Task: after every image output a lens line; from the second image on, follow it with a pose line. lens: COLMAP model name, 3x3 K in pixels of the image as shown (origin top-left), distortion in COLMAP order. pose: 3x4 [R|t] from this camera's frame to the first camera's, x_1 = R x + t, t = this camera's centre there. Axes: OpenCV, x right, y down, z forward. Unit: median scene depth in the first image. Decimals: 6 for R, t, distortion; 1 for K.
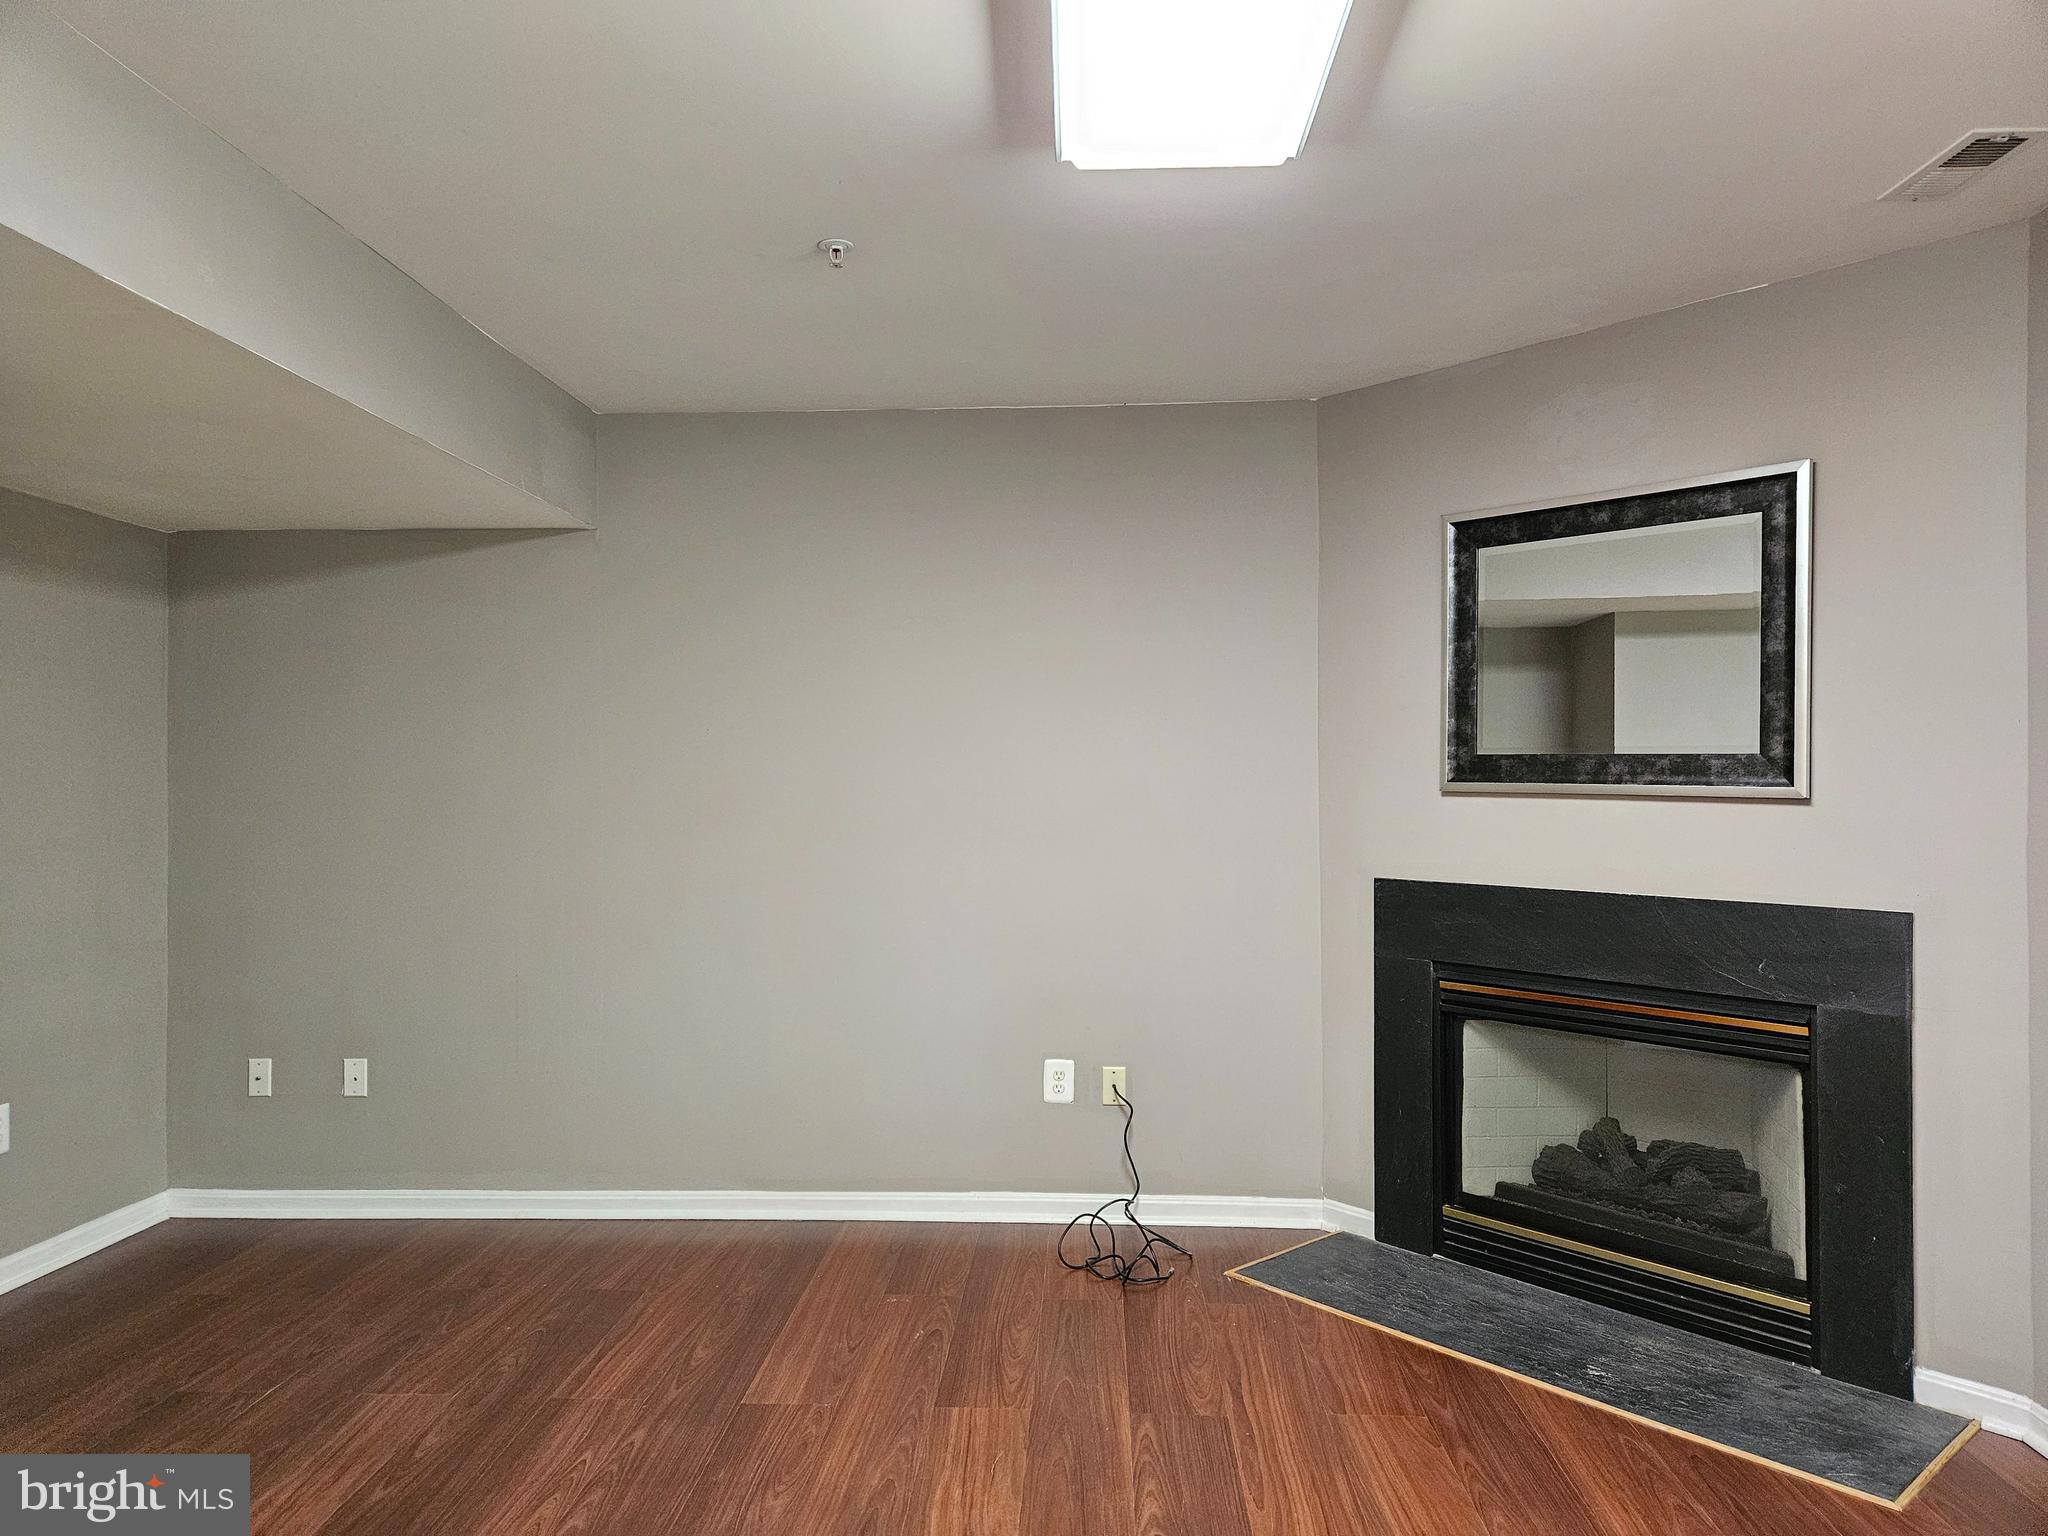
lens RADIAL K [[1363.9, 0, 1026.6], [0, 1363.9, 771.8], [0, 0, 1]] dist [0.058913, -0.053015]
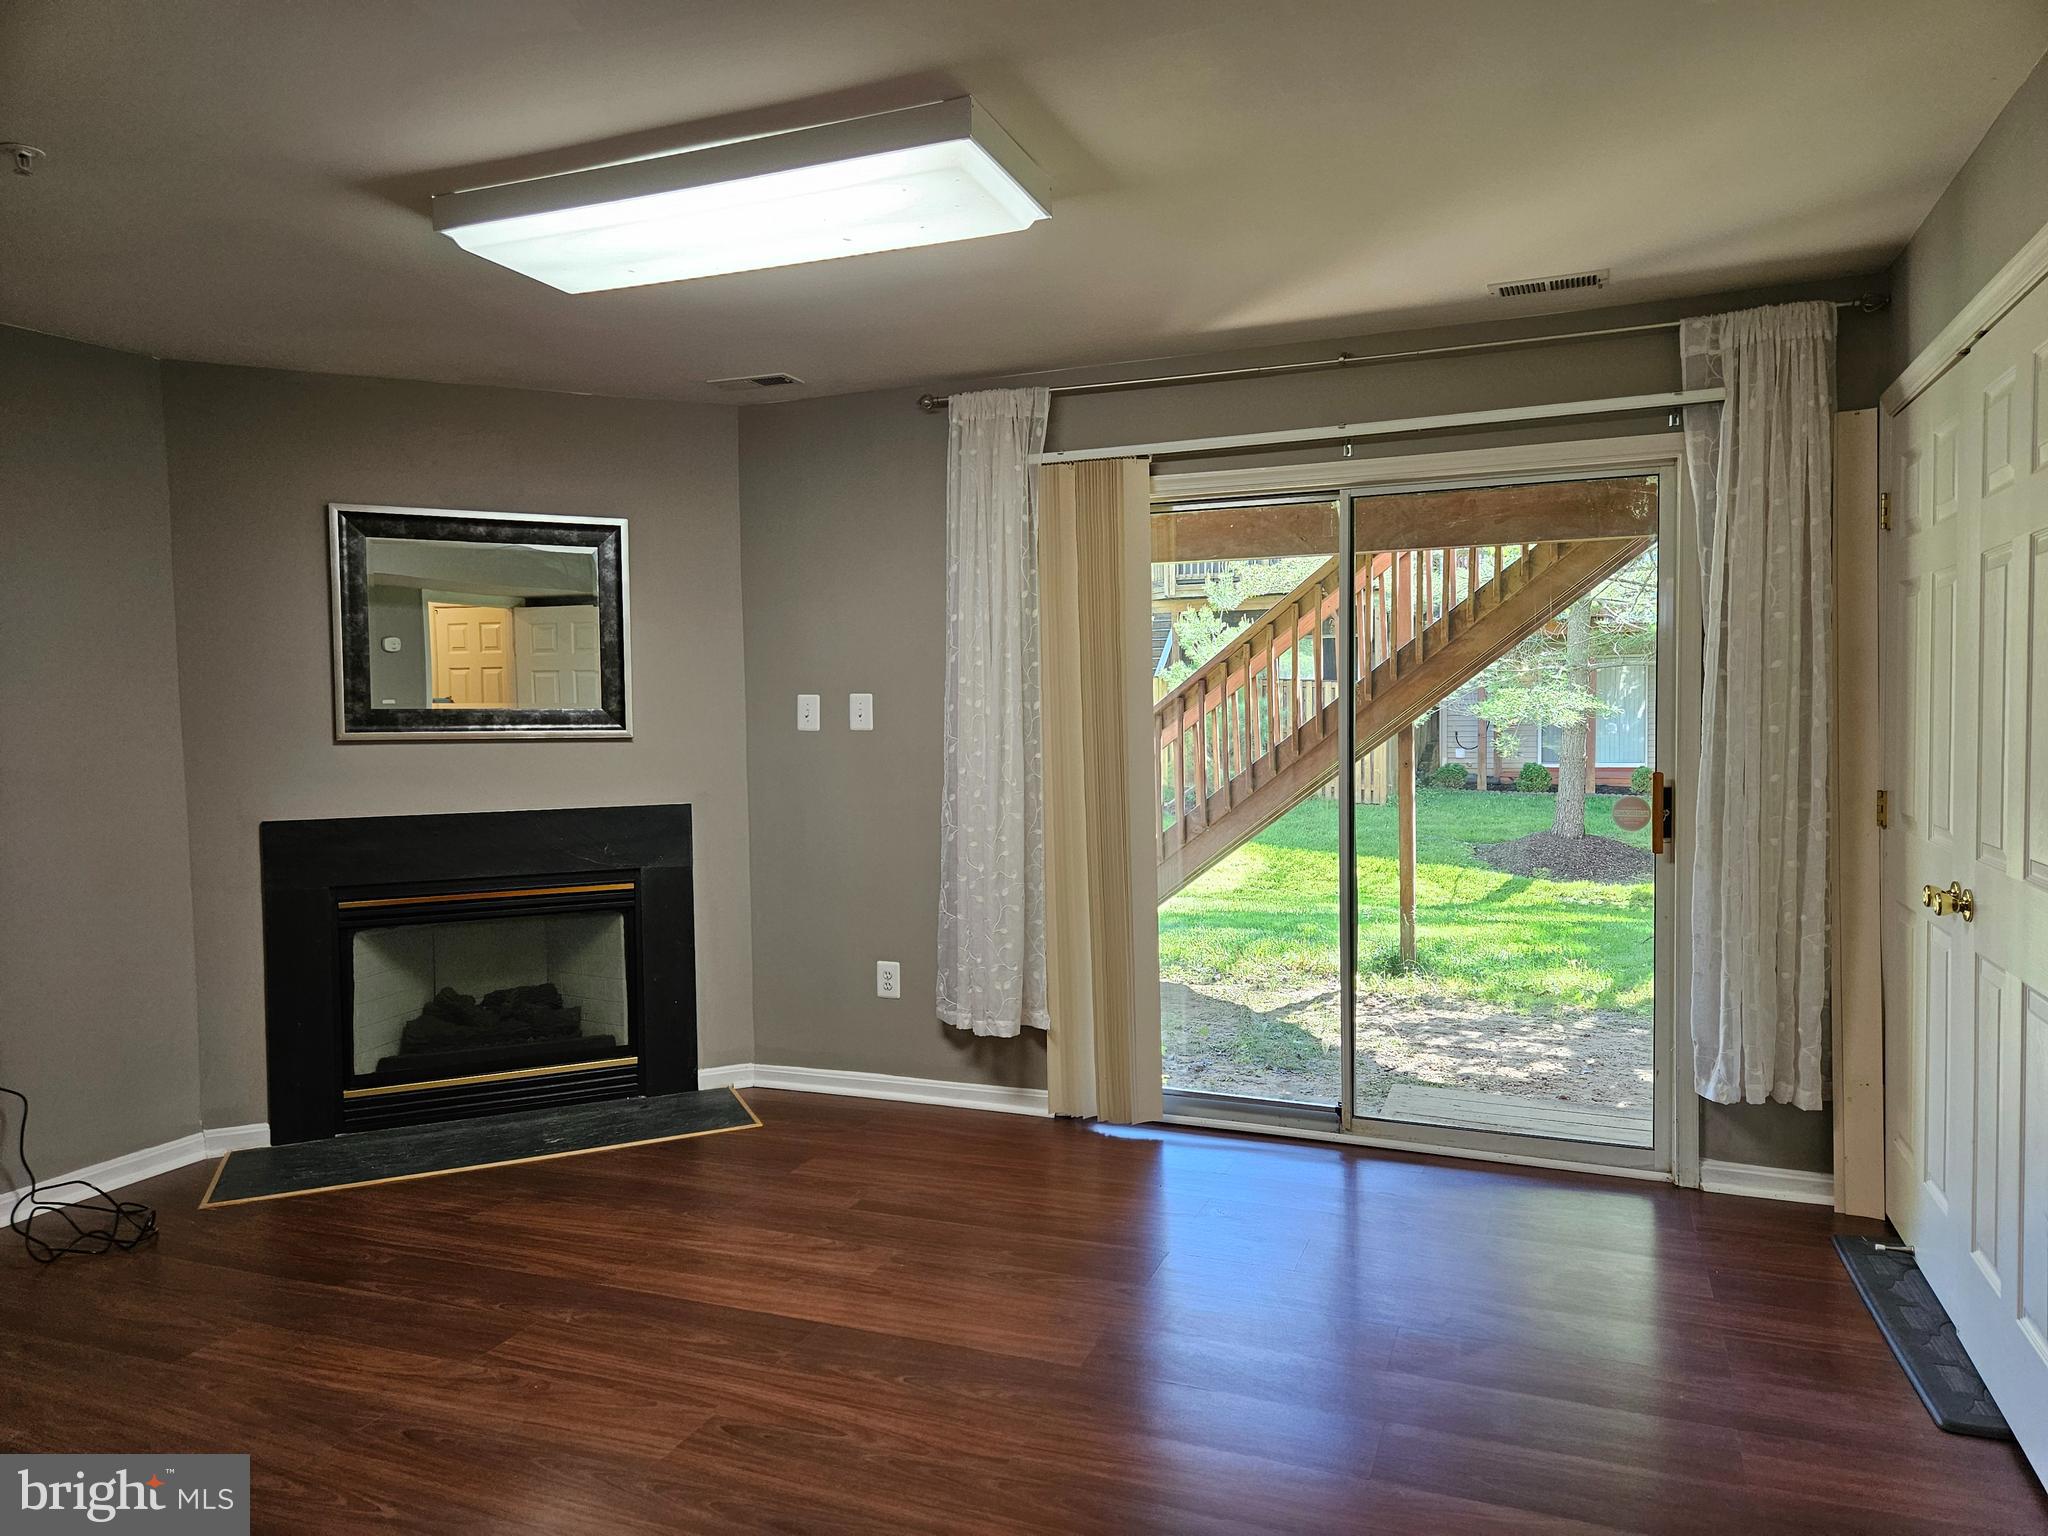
lens RADIAL K [[1363.9, 0, 1024.8], [0, 1363.9, 769.5], [0, 0, 1]] dist [0.058913, -0.053015]
pose [[0.297631, -0.045708, 0.953586, -0.660638], [0.011088, 0.998951, 0.044421, -0.006951], [-0.954616, -0.002648, 0.297826, 0.093604]]
